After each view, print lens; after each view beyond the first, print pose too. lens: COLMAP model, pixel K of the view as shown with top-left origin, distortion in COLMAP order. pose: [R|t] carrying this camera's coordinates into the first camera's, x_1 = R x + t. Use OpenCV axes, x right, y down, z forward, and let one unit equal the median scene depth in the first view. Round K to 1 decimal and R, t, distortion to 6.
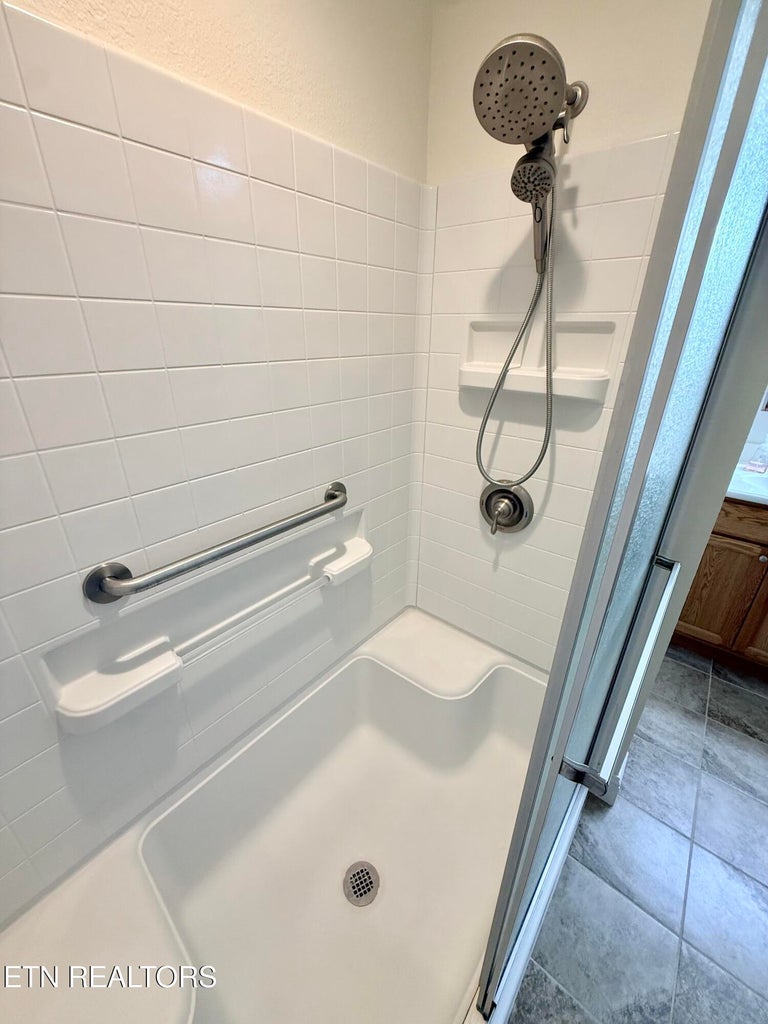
lens RADIAL K [[407.4, 0, 385.5], [0, 407.4, 510.9], [0, 0, 1]] dist [0.000381, 0.000373]
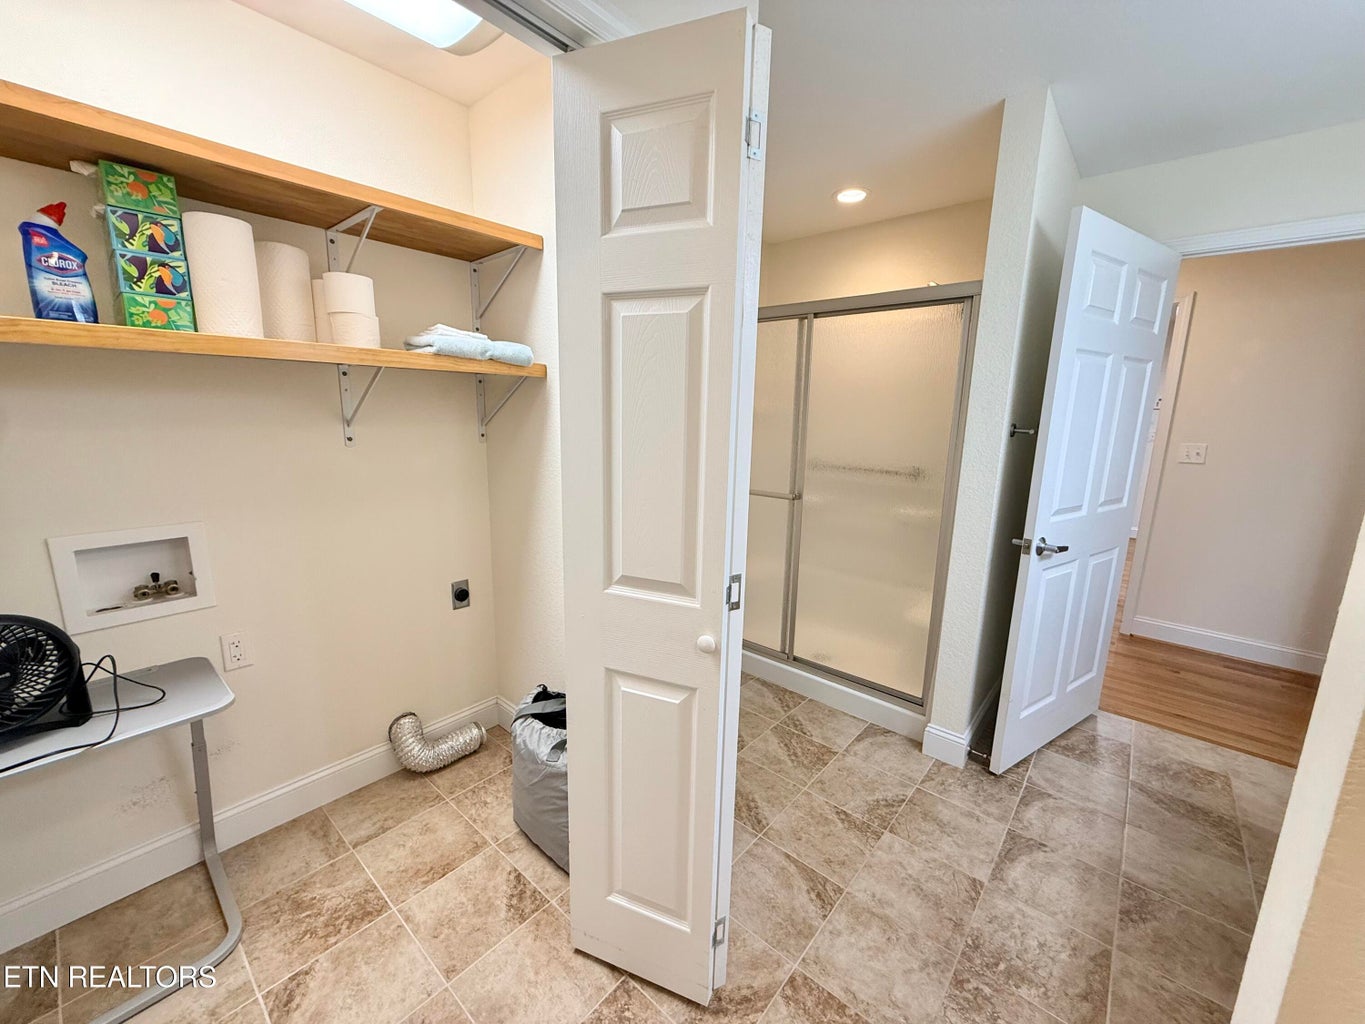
lens RADIAL K [[543.1, 0, 680.5], [0, 543.1, 512.0], [0, 0, 1]] dist [0.000381, 0.000373]
pose [[-0.027508, 0.174747, -0.984229, 1.618839], [-0.429554, 0.886993, 0.169489, 0.109545], [0.902622, 0.427441, 0.050664, -0.011276]]
